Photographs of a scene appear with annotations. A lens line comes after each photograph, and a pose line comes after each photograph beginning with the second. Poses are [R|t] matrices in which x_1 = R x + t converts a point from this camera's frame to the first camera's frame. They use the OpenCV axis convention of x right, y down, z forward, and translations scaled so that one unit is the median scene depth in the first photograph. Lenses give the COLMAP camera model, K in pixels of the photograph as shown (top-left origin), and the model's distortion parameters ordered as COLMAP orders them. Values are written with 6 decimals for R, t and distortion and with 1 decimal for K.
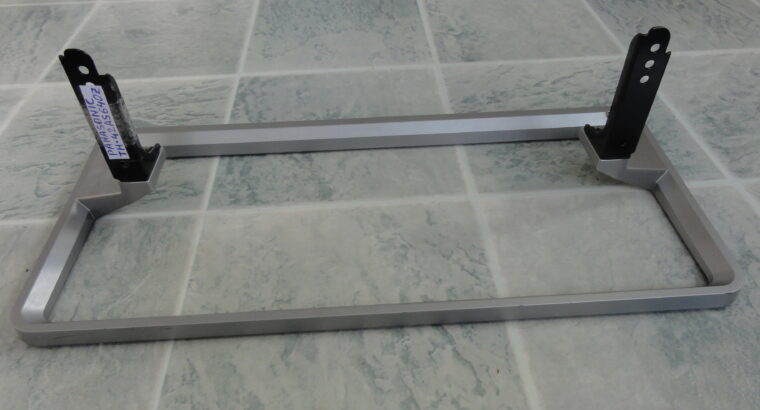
lens RADIAL K [[536.7, 0, 380.0], [0, 536.7, 205.0], [0, 0, 1]] dist [-0.014738, -0.001889]
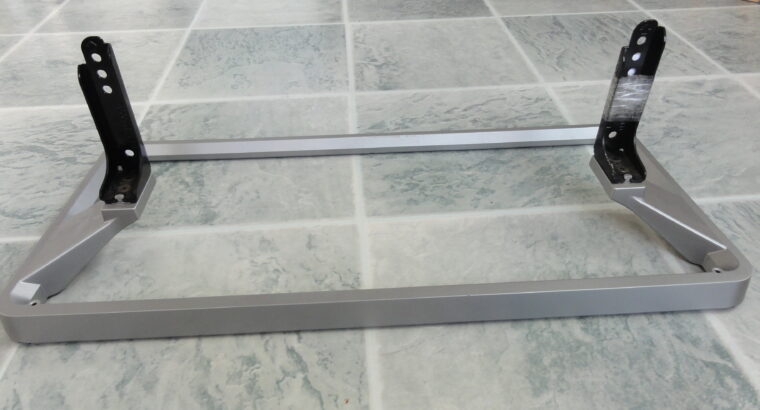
lens RADIAL K [[536.7, 0, 380.0], [0, 536.7, 205.0], [0, 0, 1]] dist [-0.014738, -0.001889]
pose [[0.999830, -0.001243, 0.018403, 0.176169], [0.002757, 0.996590, -0.082461, 0.033696], [-0.018237, 0.082498, 0.996424, 0.035034]]
